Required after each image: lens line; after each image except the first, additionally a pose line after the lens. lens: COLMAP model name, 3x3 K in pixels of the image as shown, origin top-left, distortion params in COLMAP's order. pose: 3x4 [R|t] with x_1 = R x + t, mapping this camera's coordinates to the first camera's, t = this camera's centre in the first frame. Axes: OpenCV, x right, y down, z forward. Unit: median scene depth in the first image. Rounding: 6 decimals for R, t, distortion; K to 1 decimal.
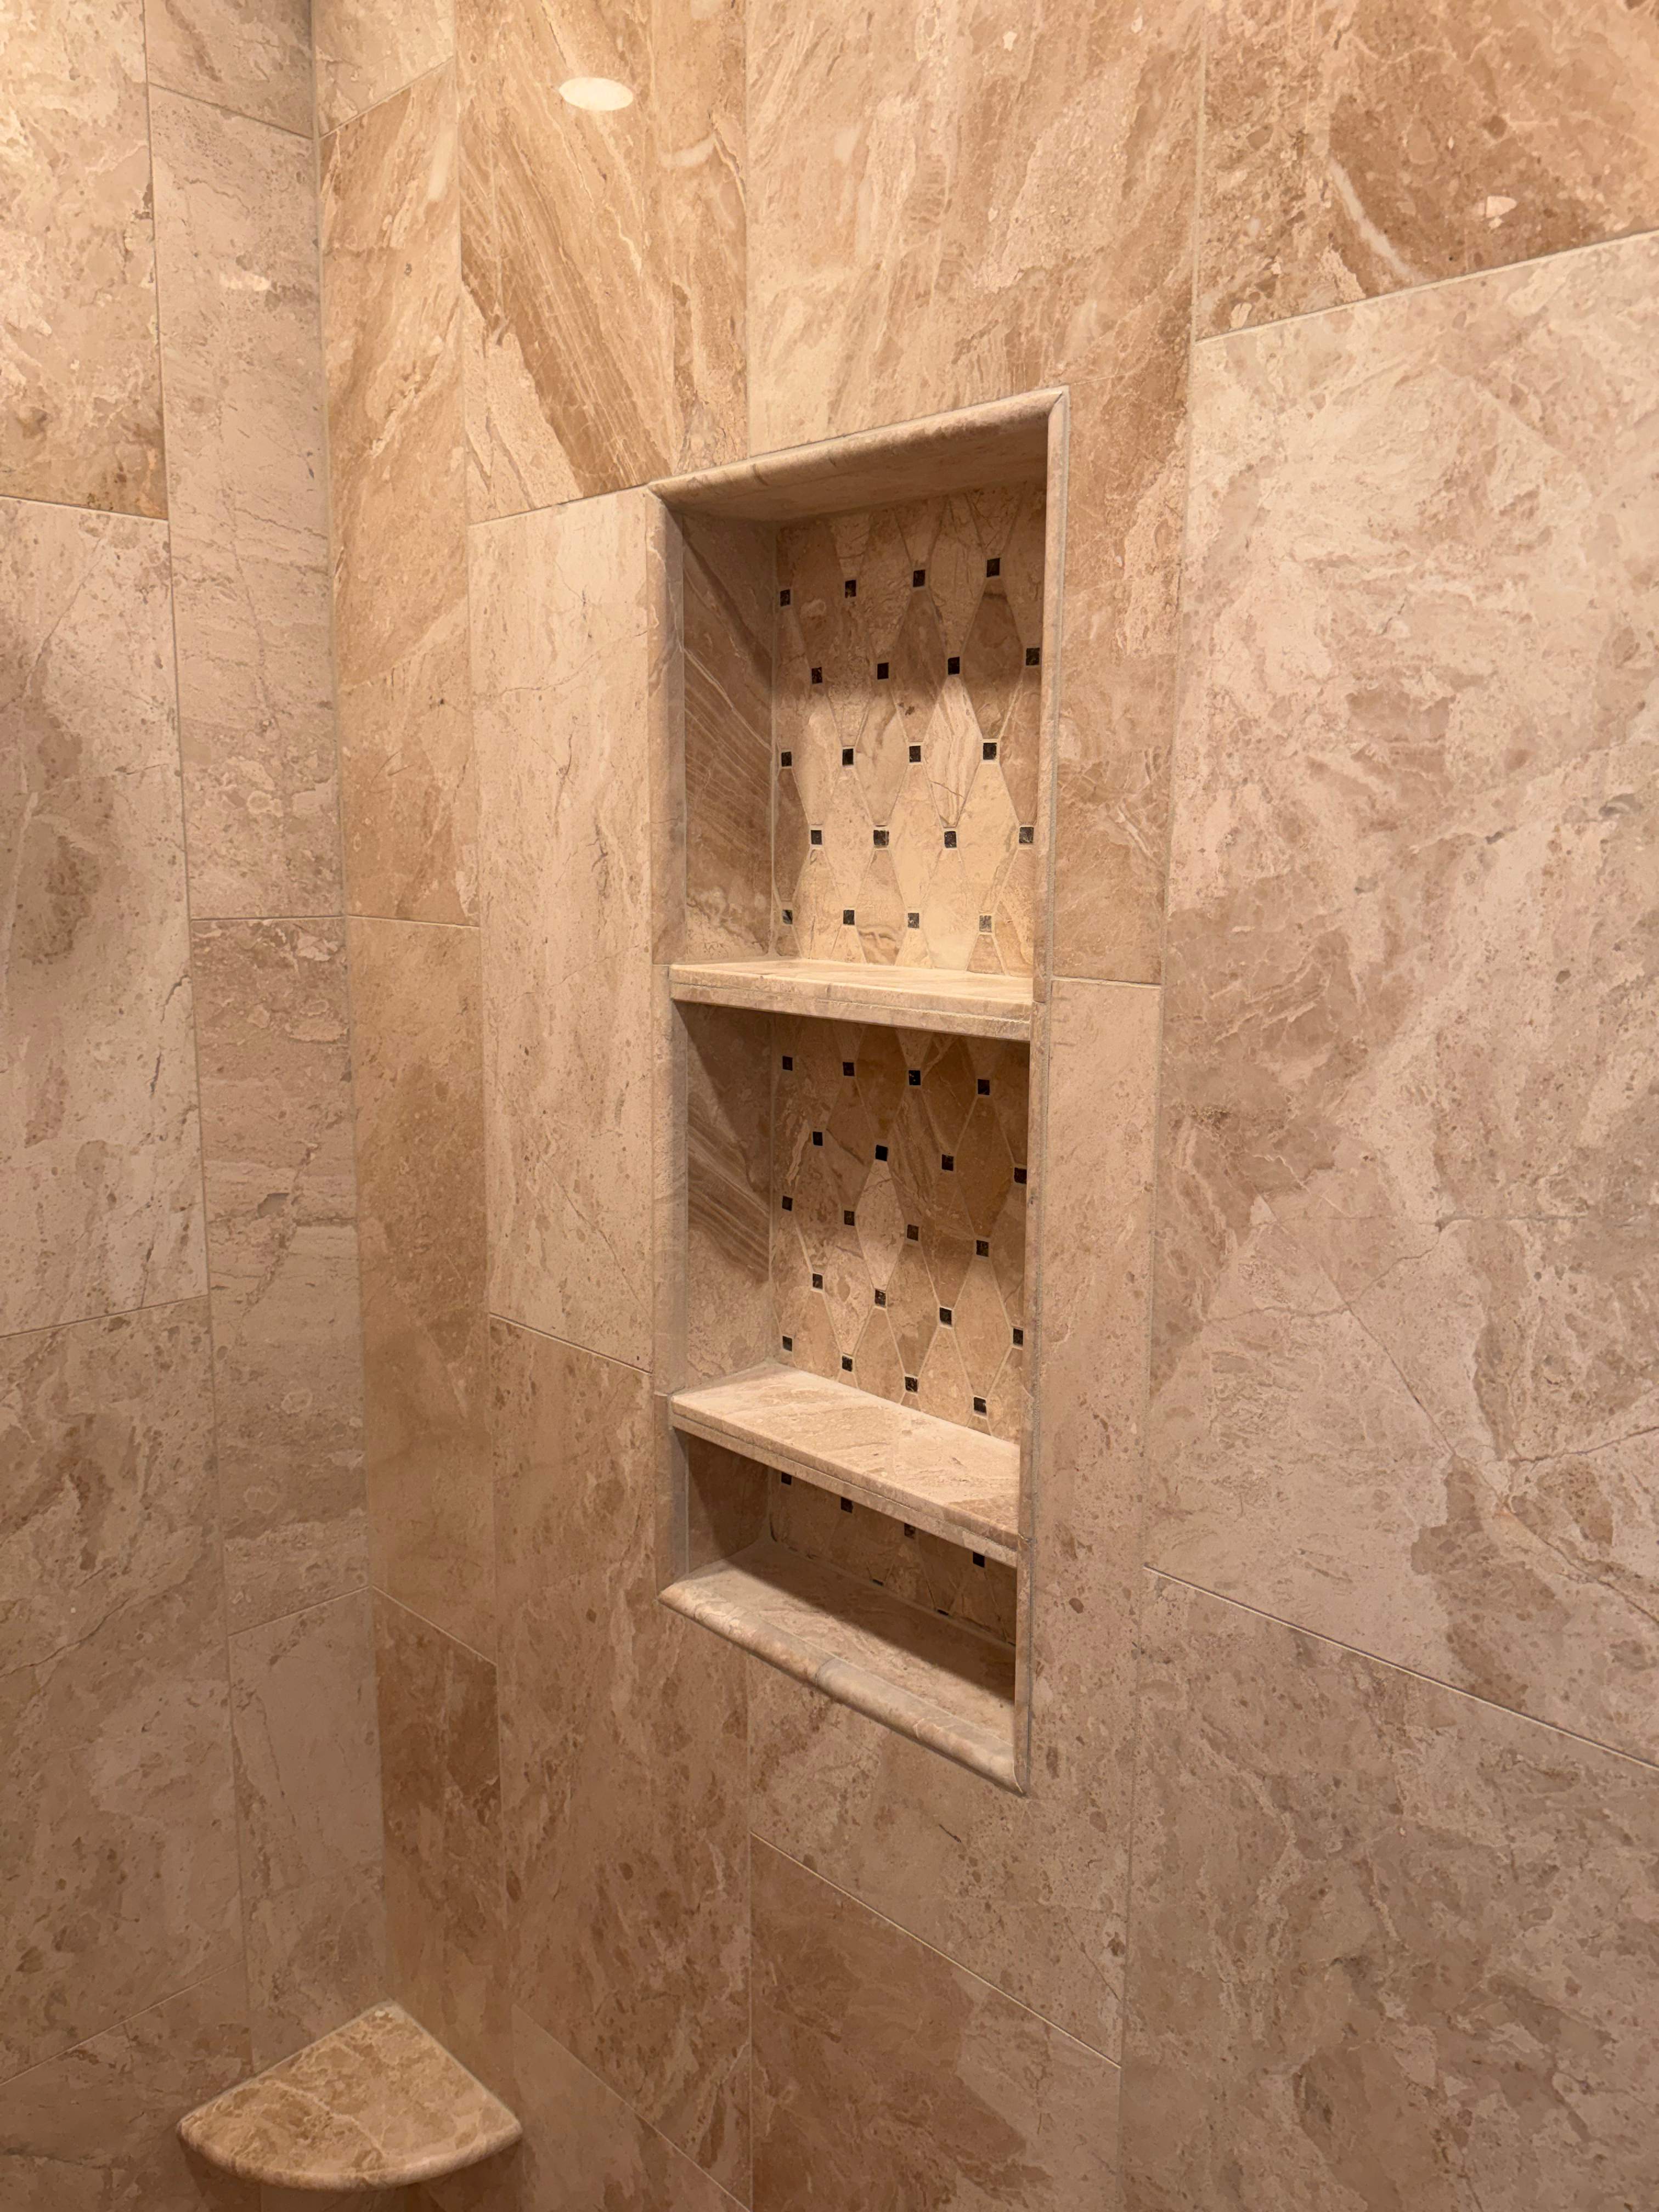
lens RADIAL K [[1572.8, 0, 839.3], [0, 1572.8, 1093.8], [0, 0, 1]] dist [0.031056, -0.046611]
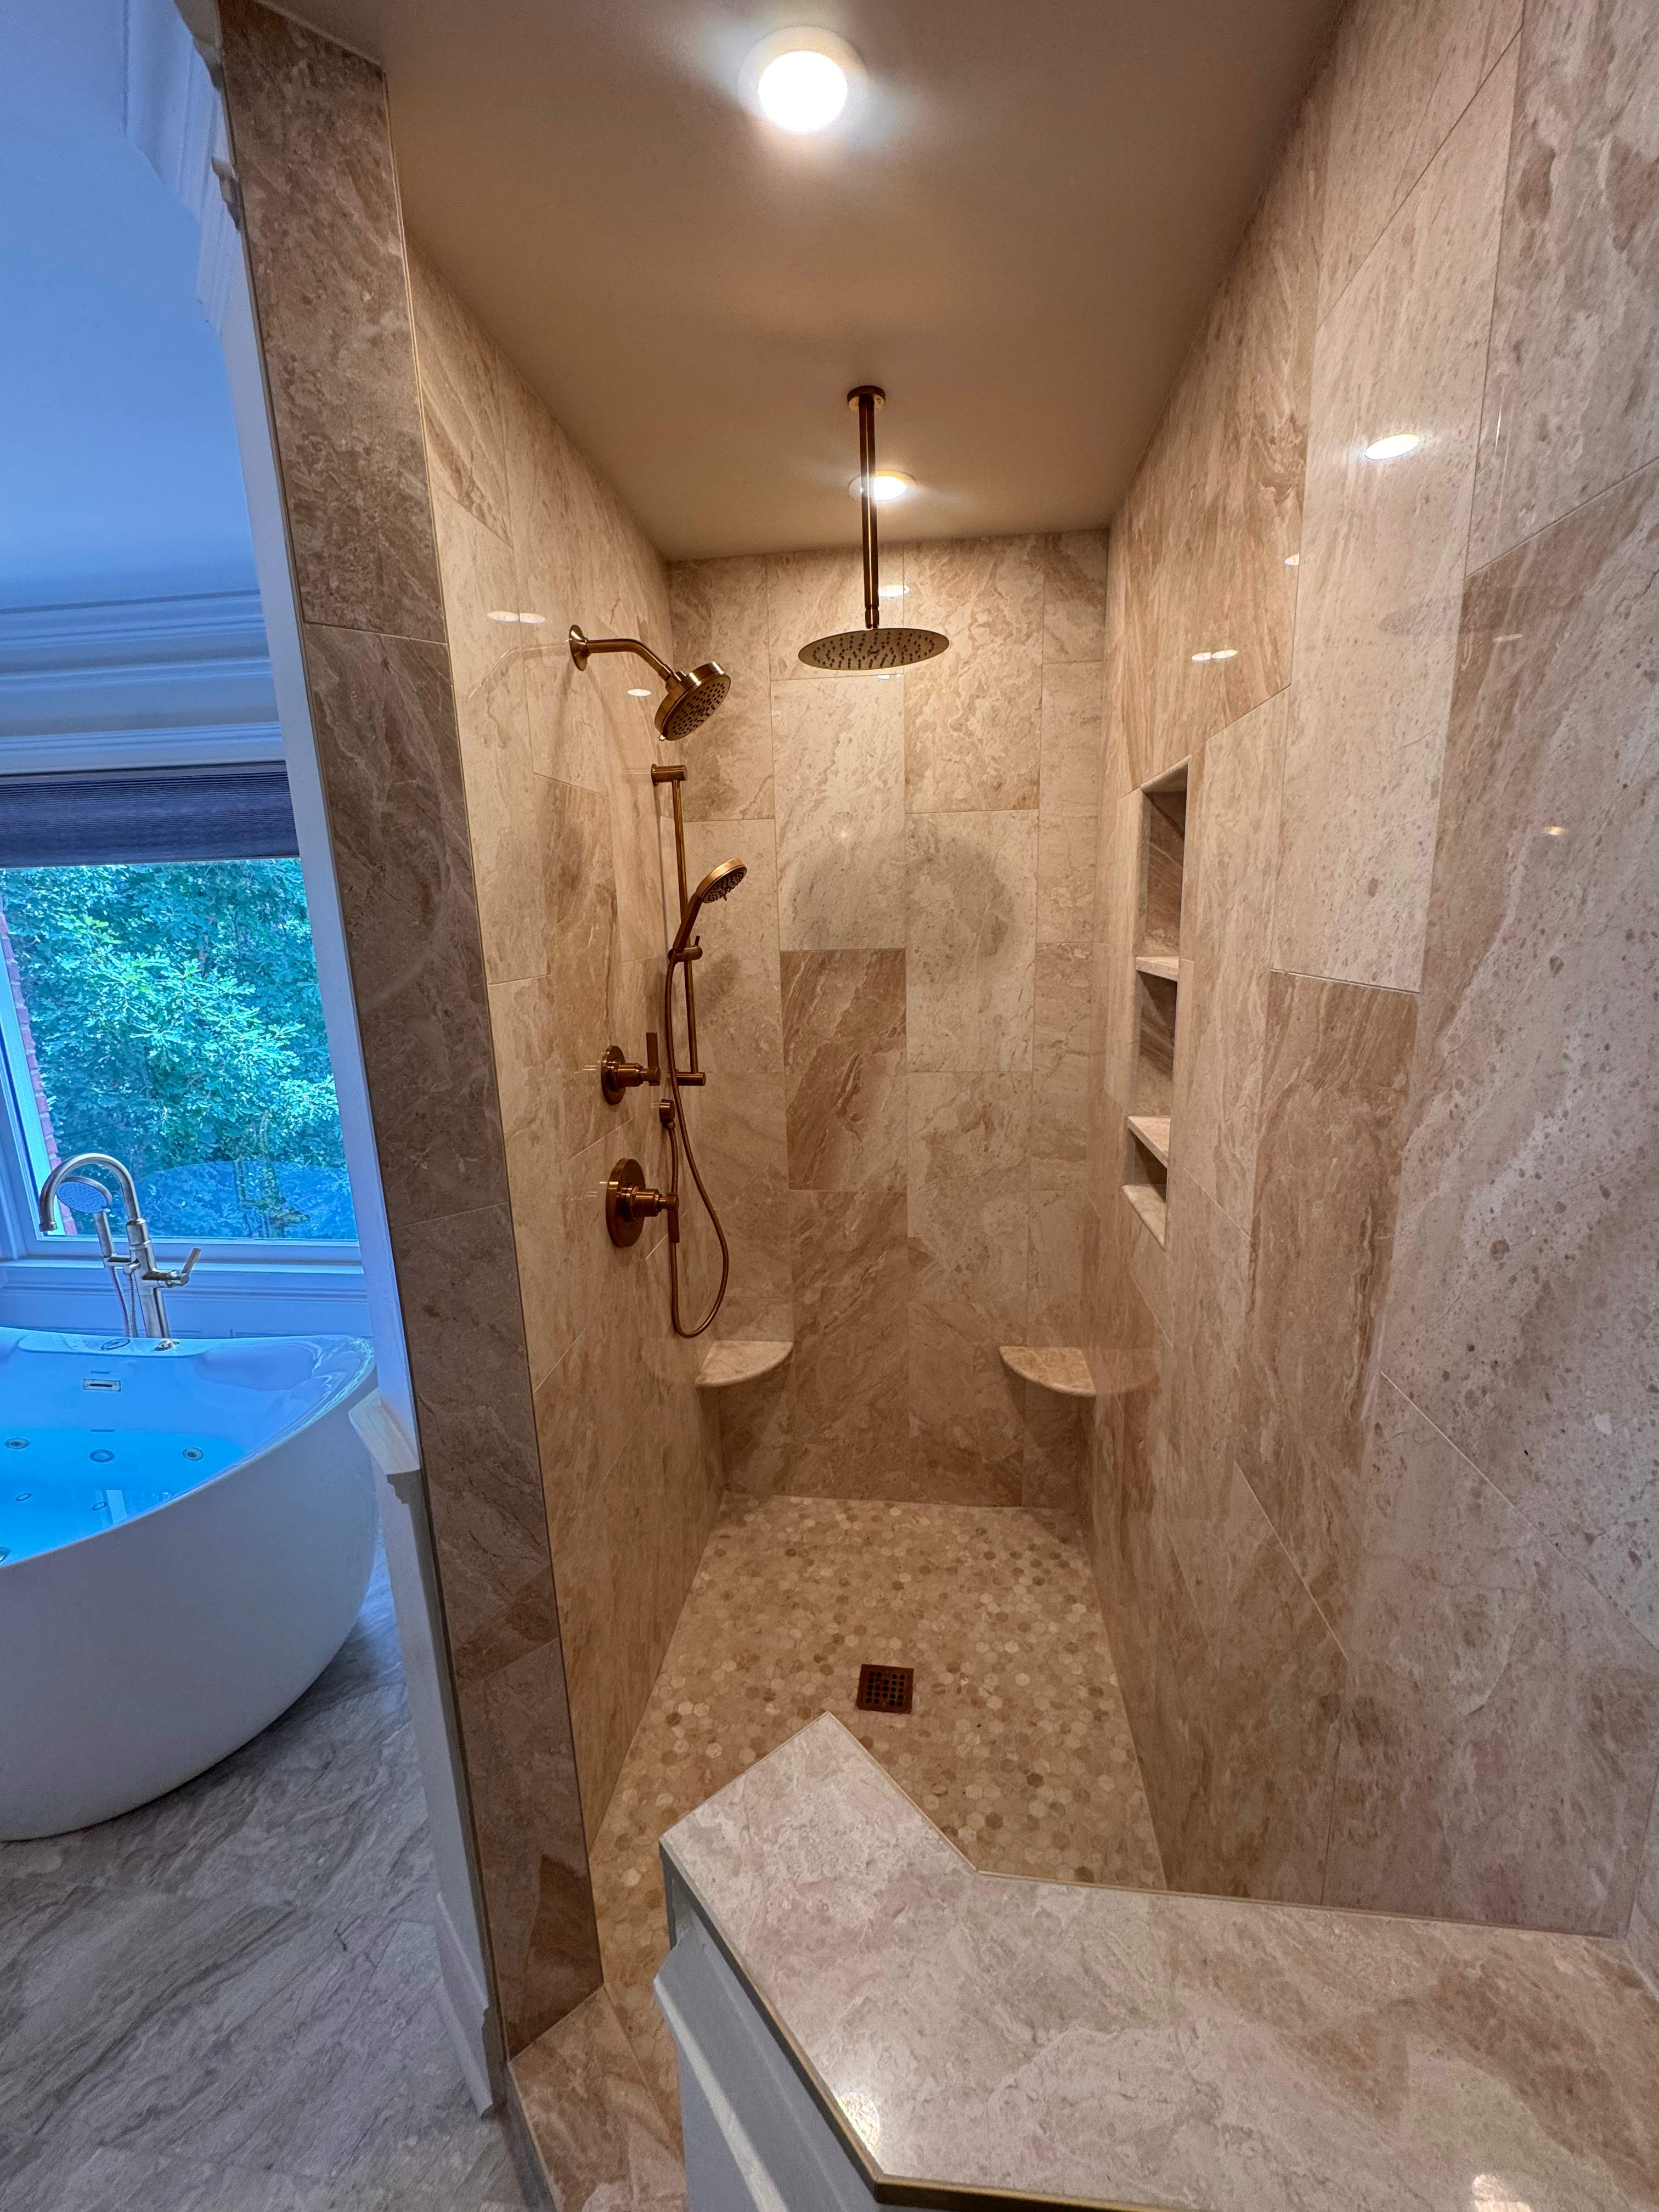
lens RADIAL K [[883.6, 0, 830.1], [0, 883.6, 1101.8], [0, 0, 1]] dist [-0.001942, 0.000020]
pose [[0.610711, 0.139627, -0.779446, 0.708463], [-0.097152, 0.990107, 0.101243, 0.056108], [0.785871, 0.013895, 0.618234, -0.338081]]
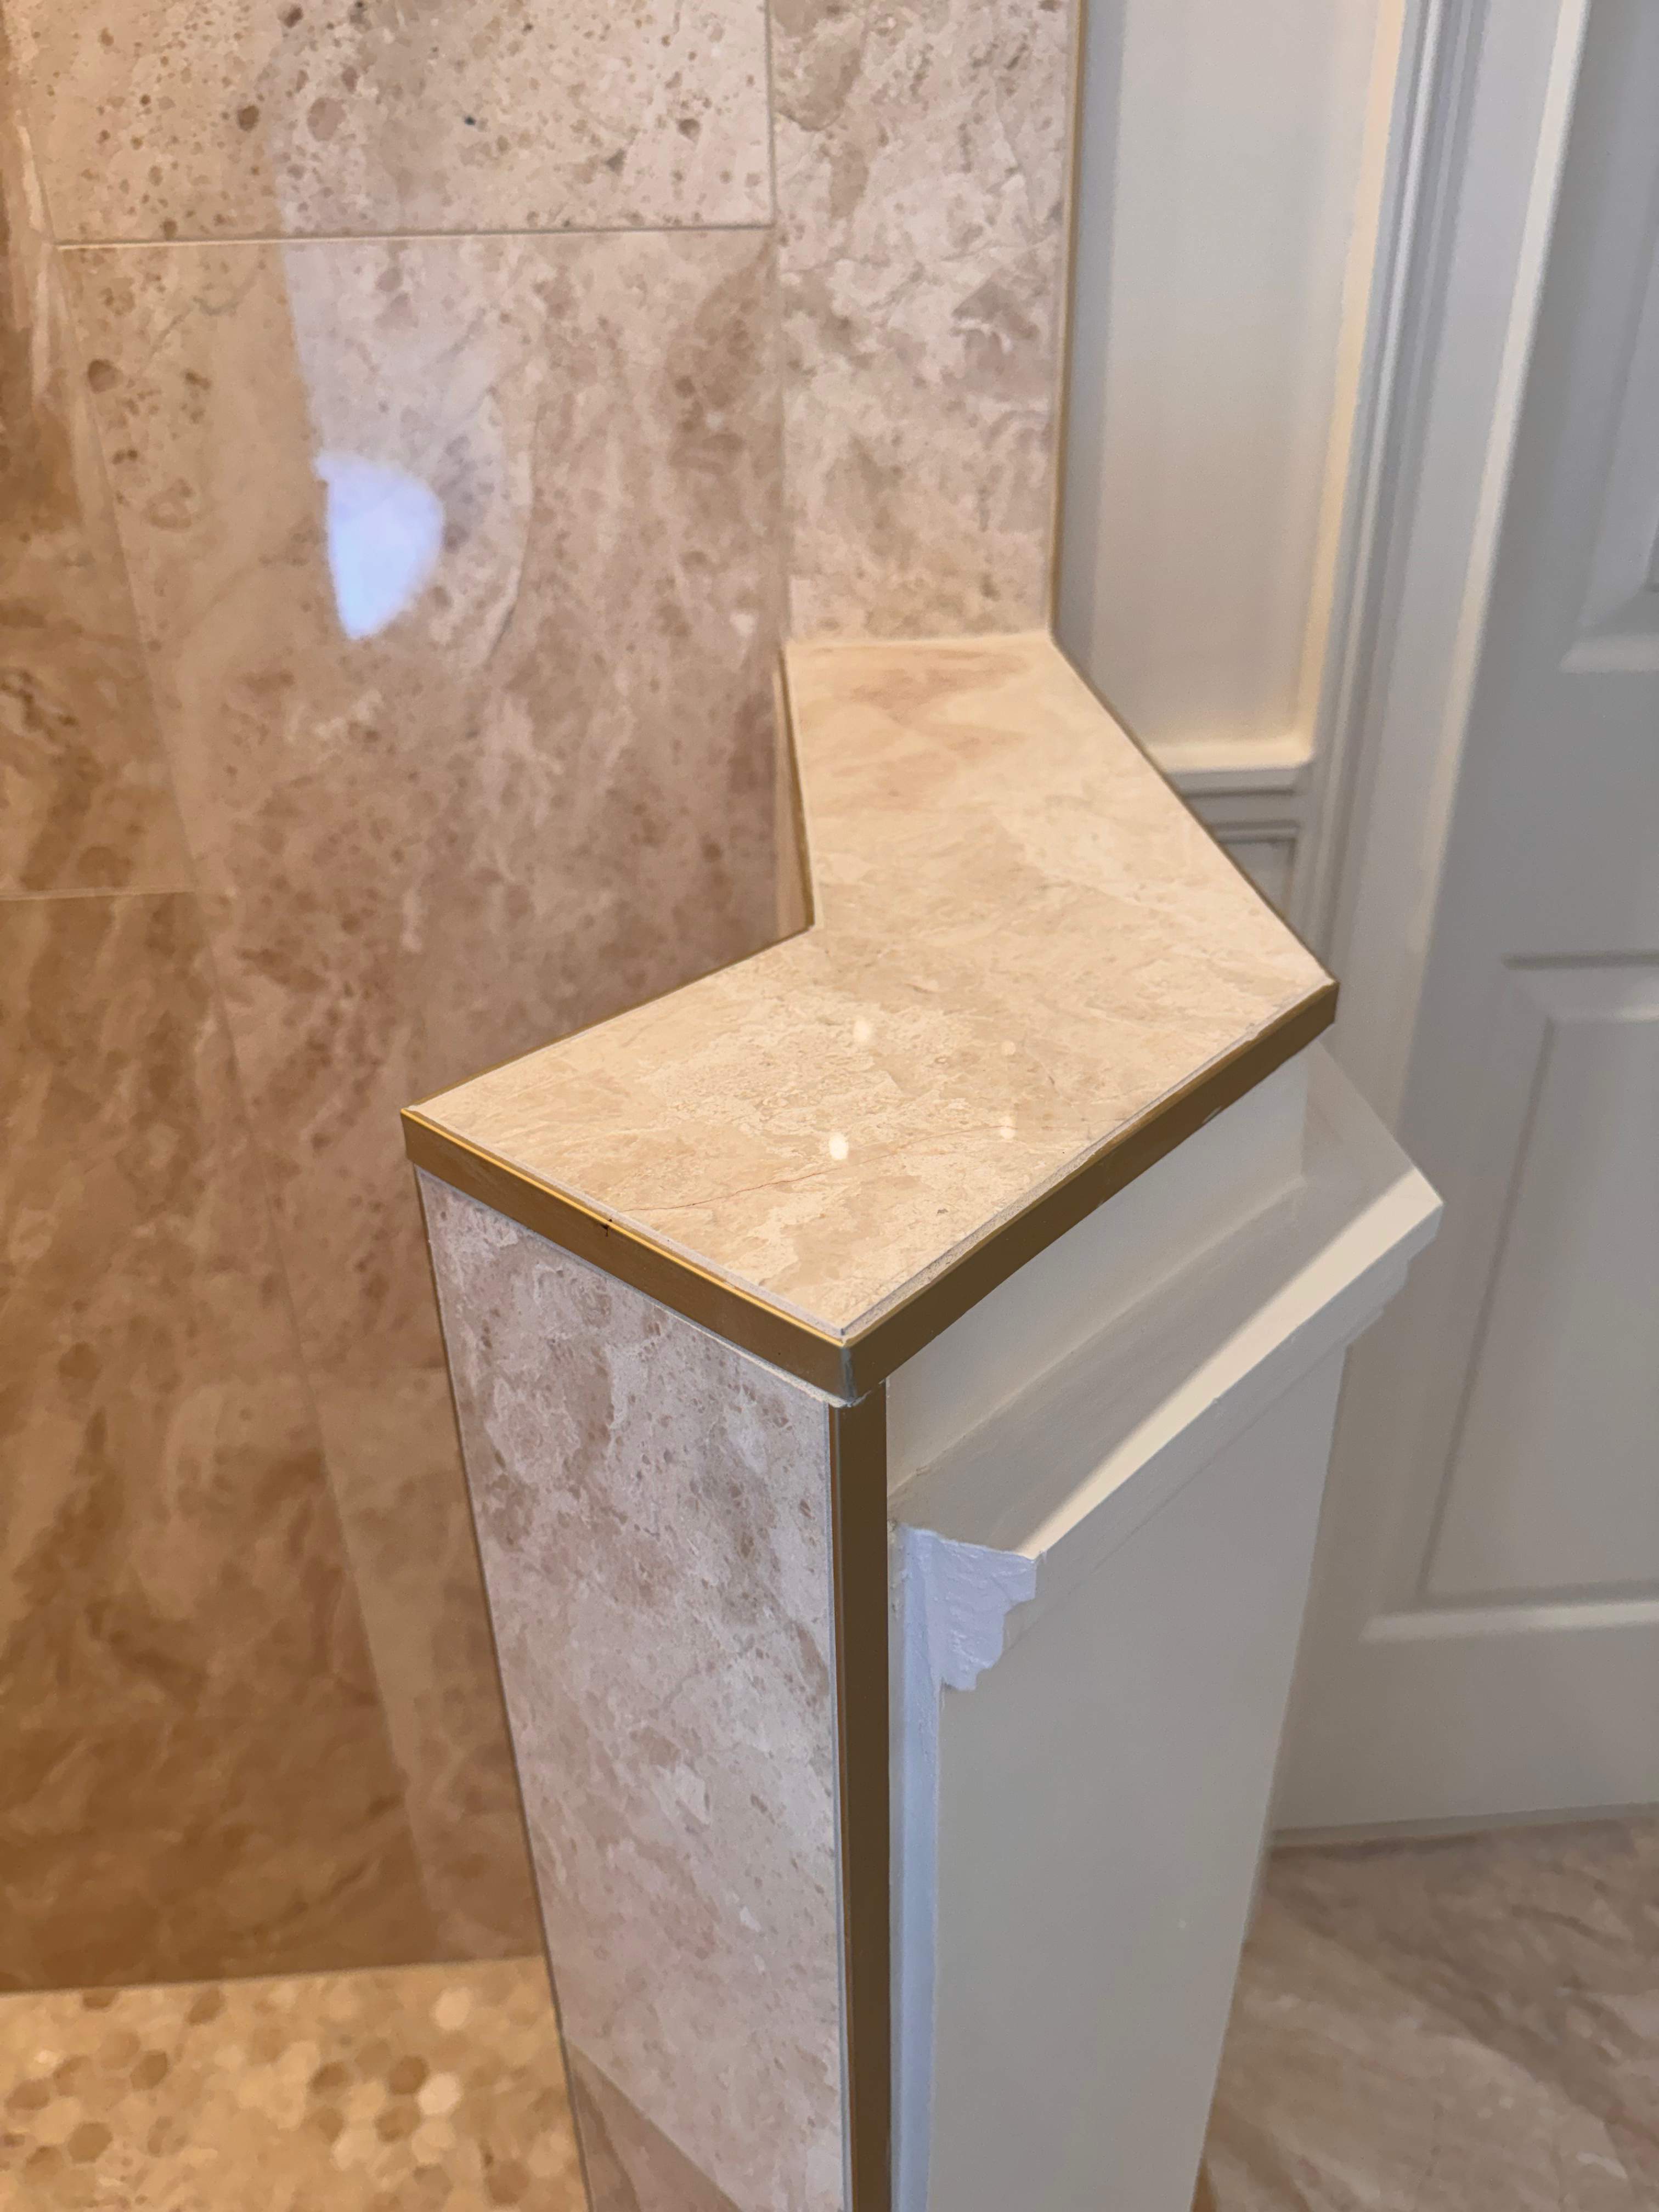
lens RADIAL K [[1638.7, 0, 843.7], [0, 1638.7, 1103.0], [0, 0, 1]] dist [-0.023538, 0.001359]
pose [[0.673436, -0.378061, 0.635259, 0.205623], [0.141797, 0.909439, 0.390915, 0.355192], [-0.725519, -0.173178, 0.666057, -0.281929]]
